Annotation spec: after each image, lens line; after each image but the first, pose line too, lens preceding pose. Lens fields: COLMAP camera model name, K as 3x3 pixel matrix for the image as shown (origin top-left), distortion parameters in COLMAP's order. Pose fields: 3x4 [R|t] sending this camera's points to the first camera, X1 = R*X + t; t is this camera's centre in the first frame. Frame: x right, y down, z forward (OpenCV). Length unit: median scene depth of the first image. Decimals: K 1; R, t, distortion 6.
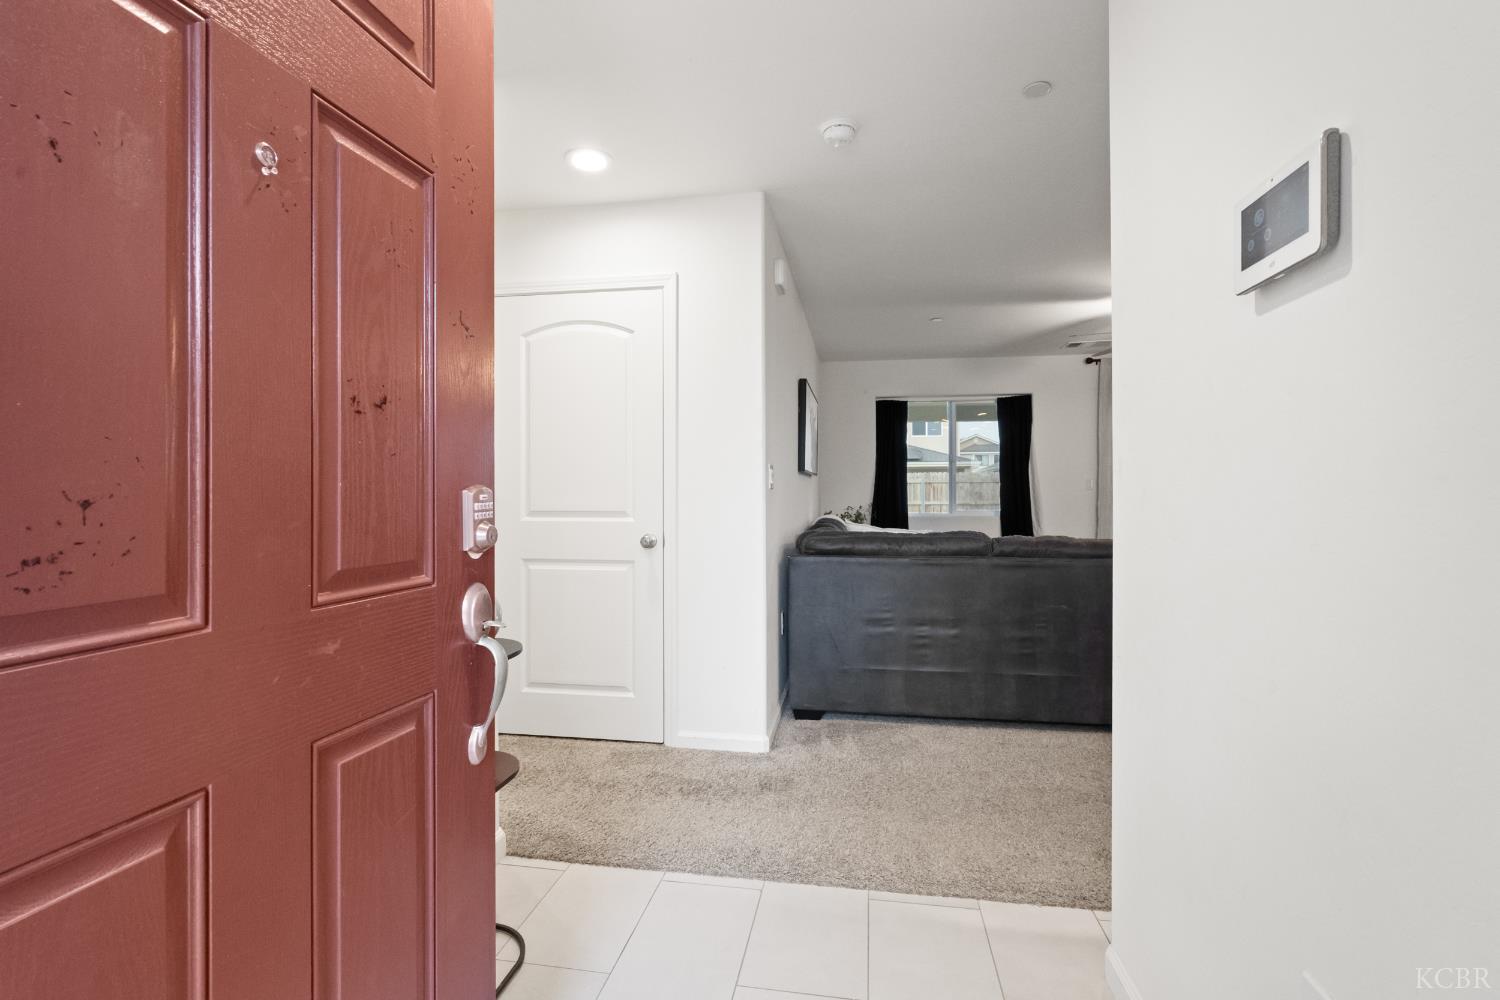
lens RADIAL K [[692.7, 0, 752.4], [0, 692.7, 491.5], [0, 0, 1]] dist [0.000197, 0.000026]
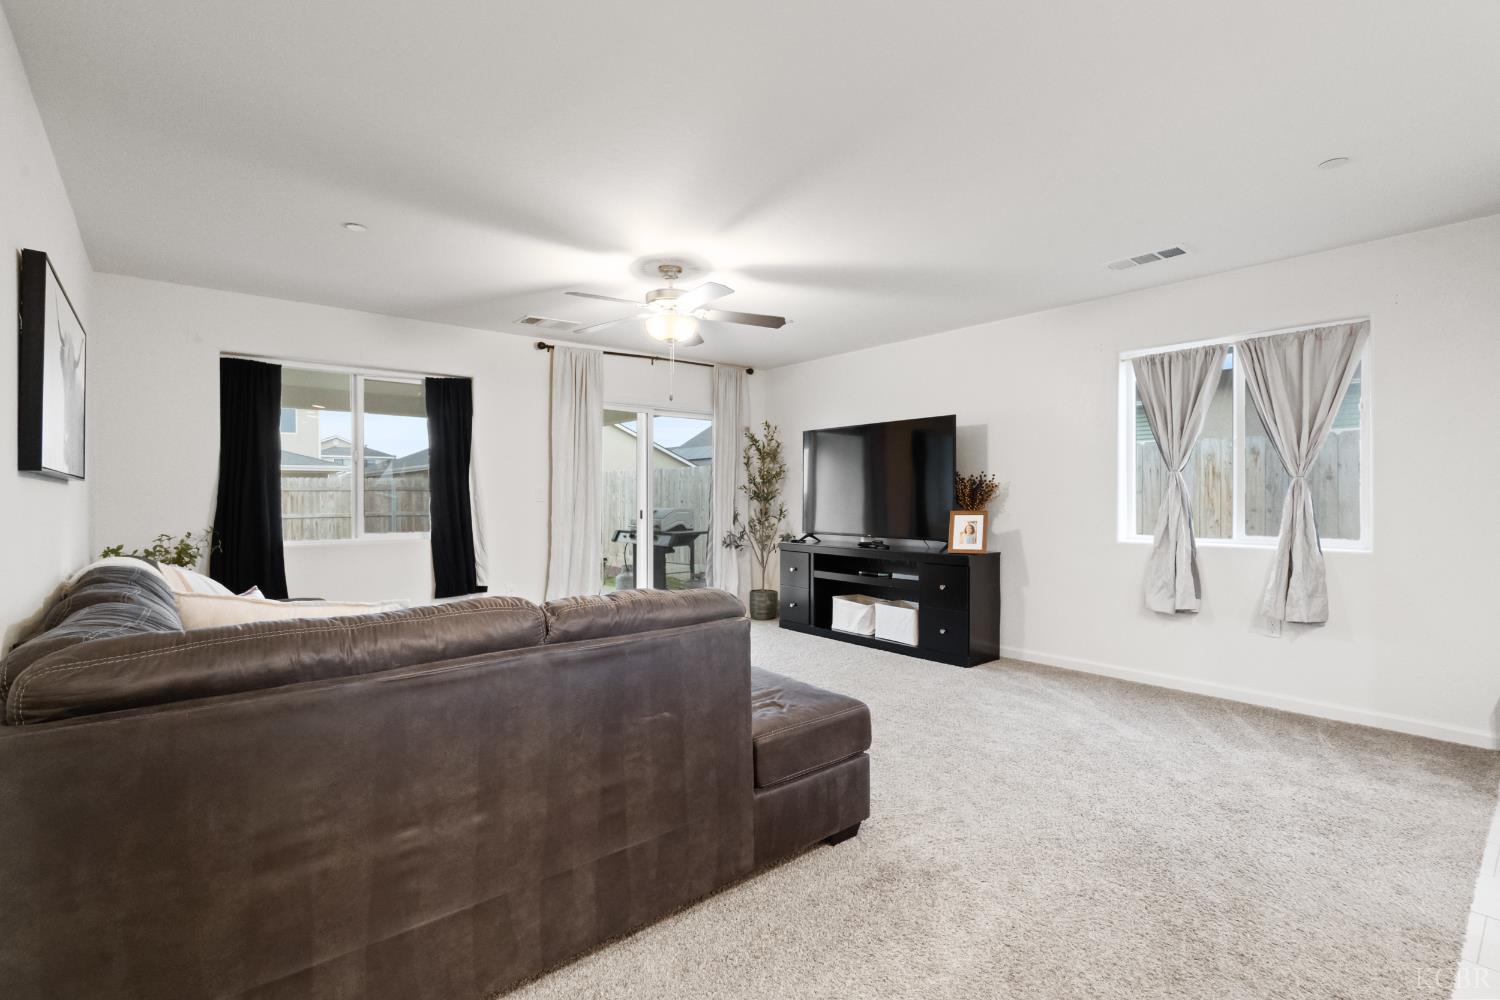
lens RADIAL K [[684.7, 0, 743.9], [0, 684.7, 494.3], [0, 0, 1]] dist [0.001442, 0.000147]
pose [[0.656341, -0.000378, 0.754464, 0.030525], [0.005290, 0.999978, -0.004101, -0.007646], [-0.754446, 0.006683, 0.656329, 0.293399]]
